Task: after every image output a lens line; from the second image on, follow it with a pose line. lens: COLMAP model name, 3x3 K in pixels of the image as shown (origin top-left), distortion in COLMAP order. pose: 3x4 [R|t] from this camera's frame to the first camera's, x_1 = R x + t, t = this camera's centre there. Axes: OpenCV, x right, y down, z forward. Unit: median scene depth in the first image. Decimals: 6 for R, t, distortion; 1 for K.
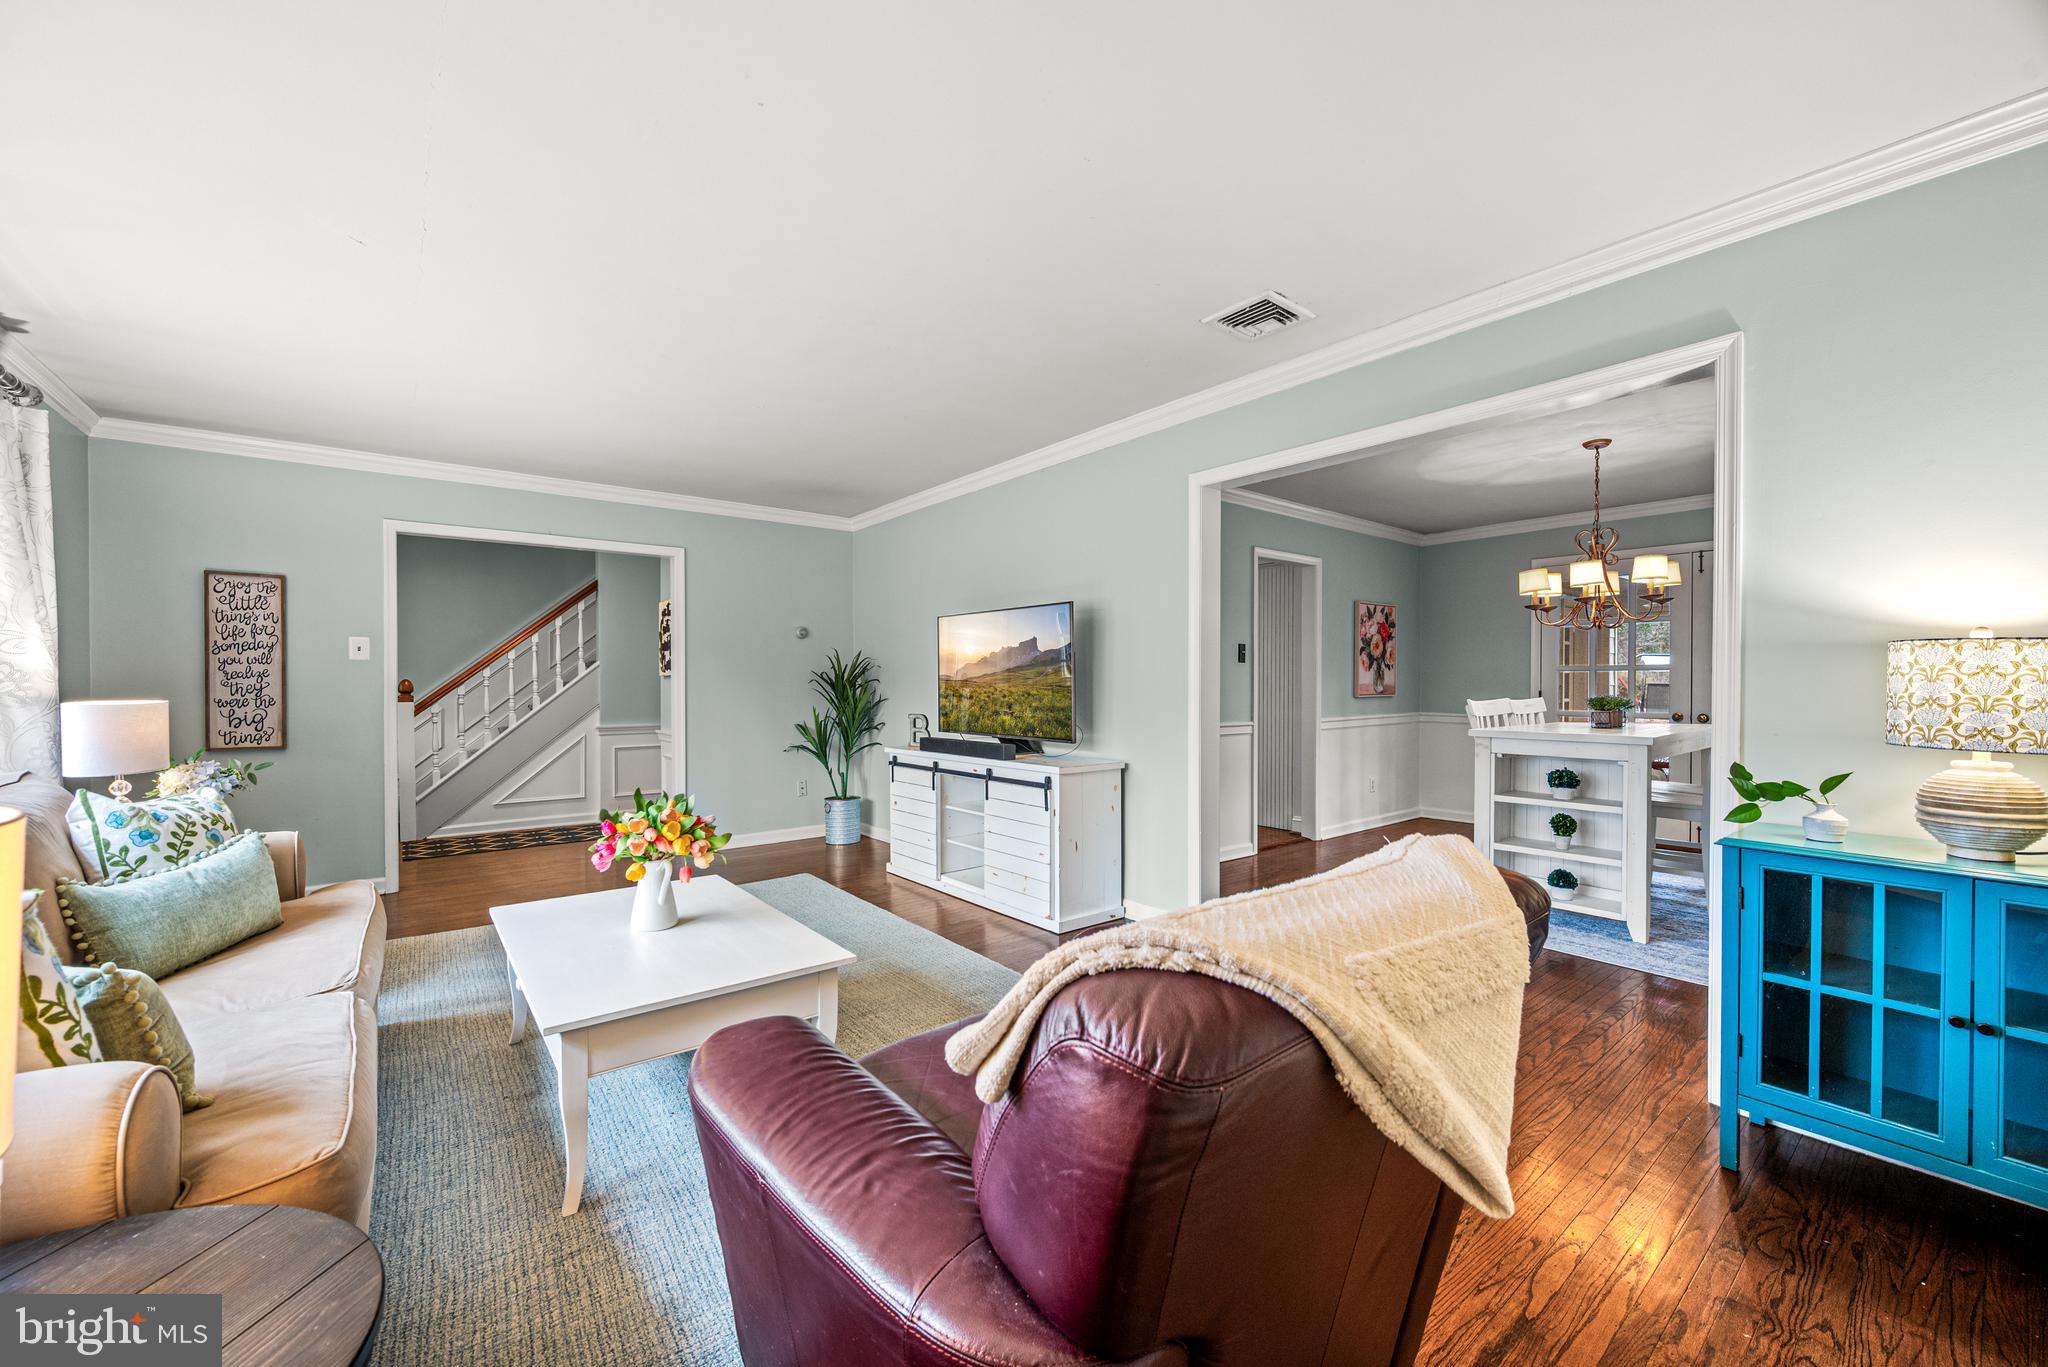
lens RADIAL K [[811.3, 0, 1022.6], [0, 811.3, 682.4], [0, 0, 1]] dist [0.000746, 0.000017]
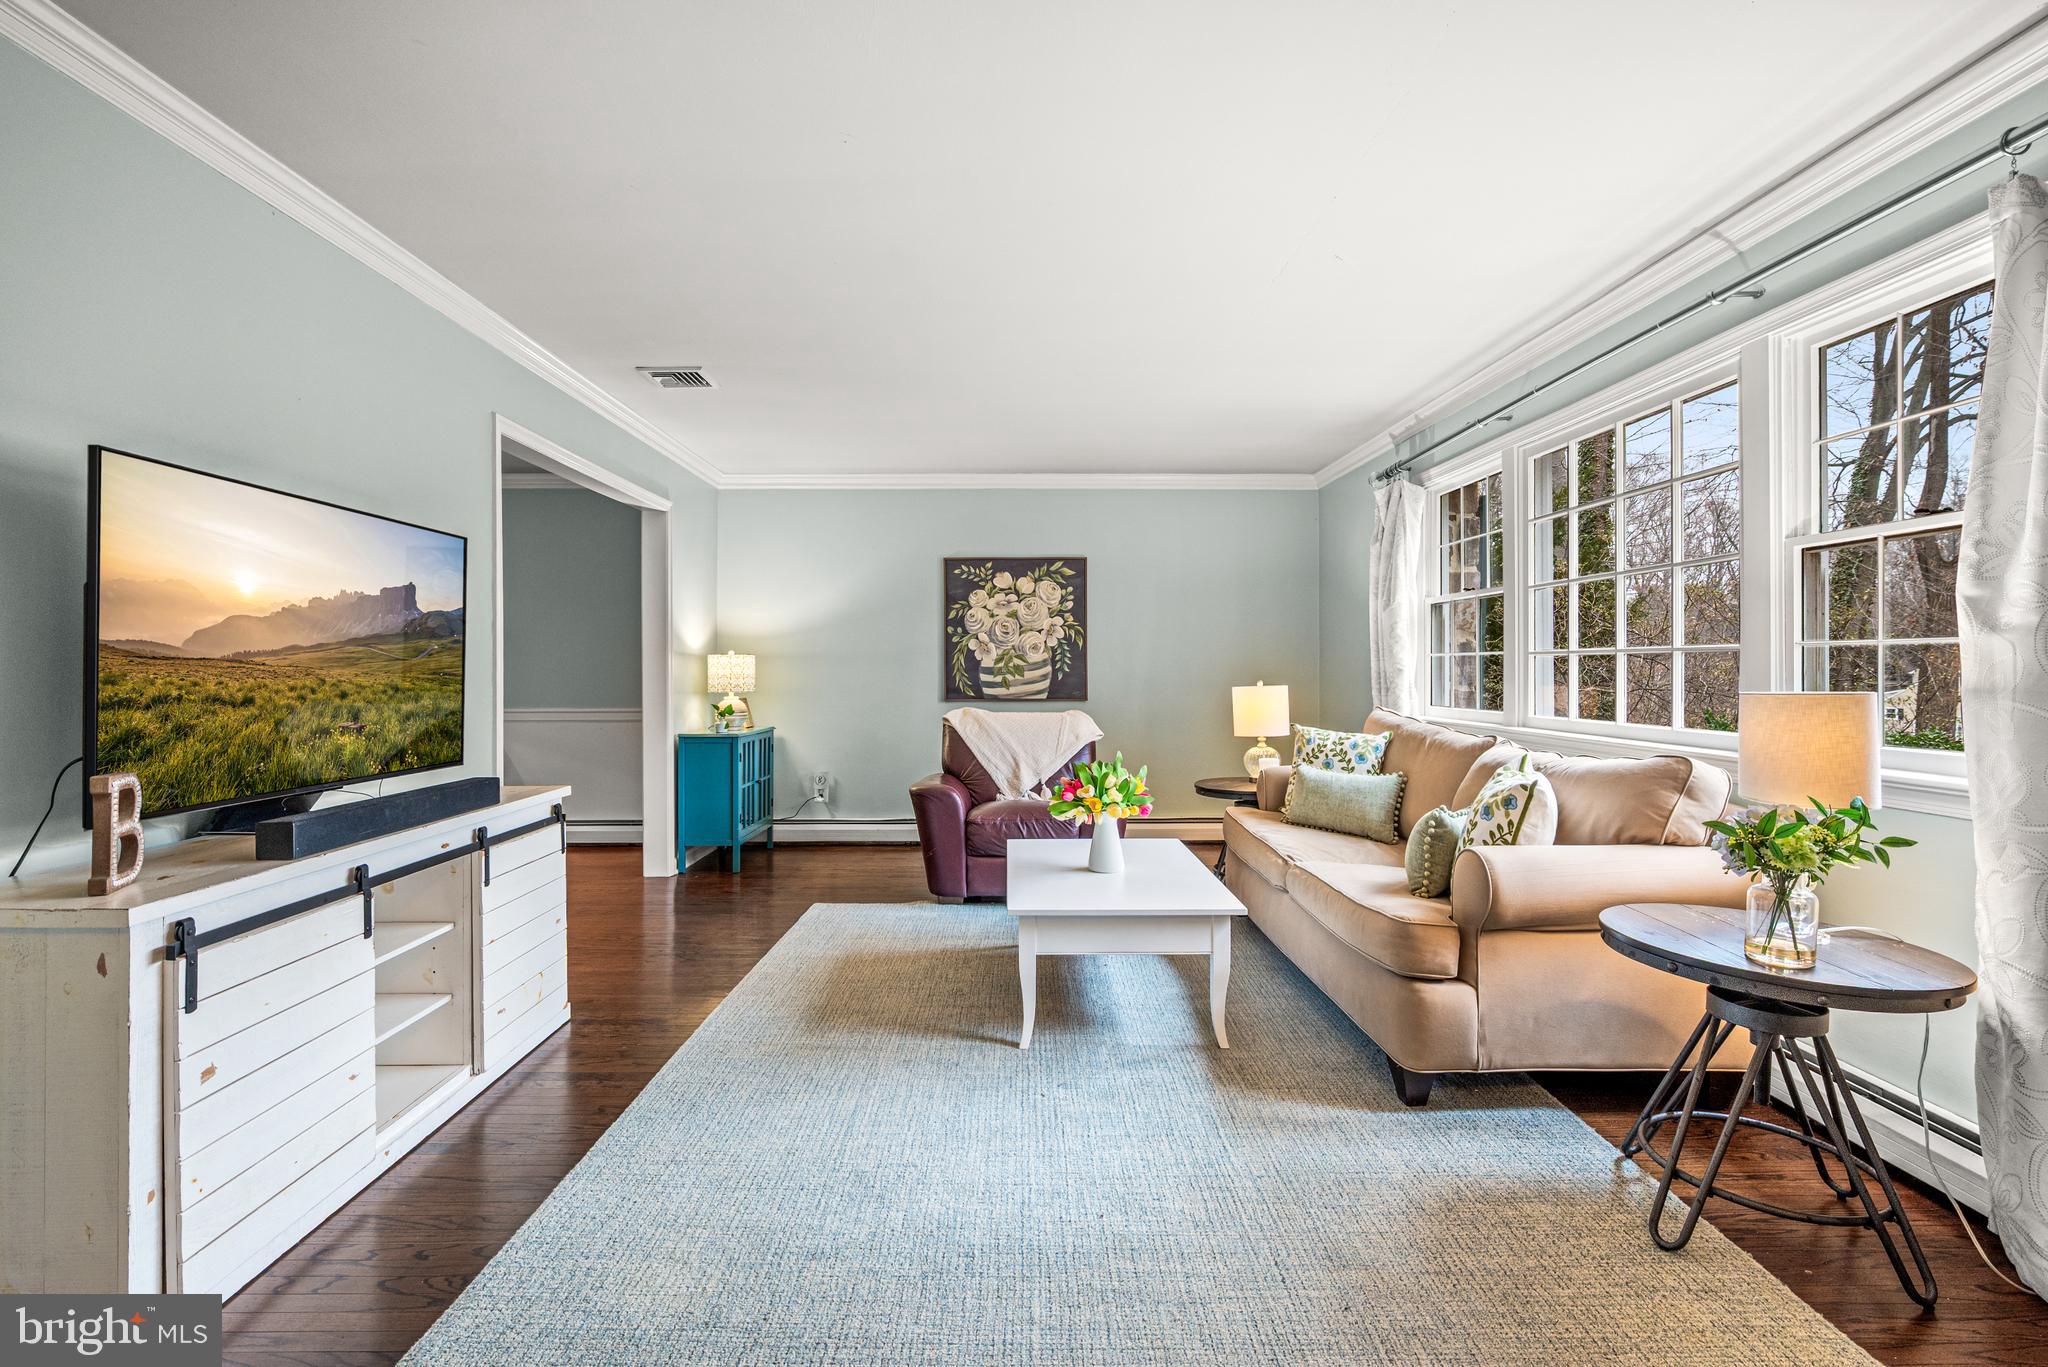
lens RADIAL K [[1003.3, 0, 1023.6], [0, 1003.3, 679.3], [0, 0, 1]] dist [0.000037, 0.000013]
pose [[-0.803389, -0.011029, 0.595352, -0.685260], [-0.007571, 0.999937, 0.008308, -0.000599], [-0.595406, 0.002167, -0.803422, 1.244941]]
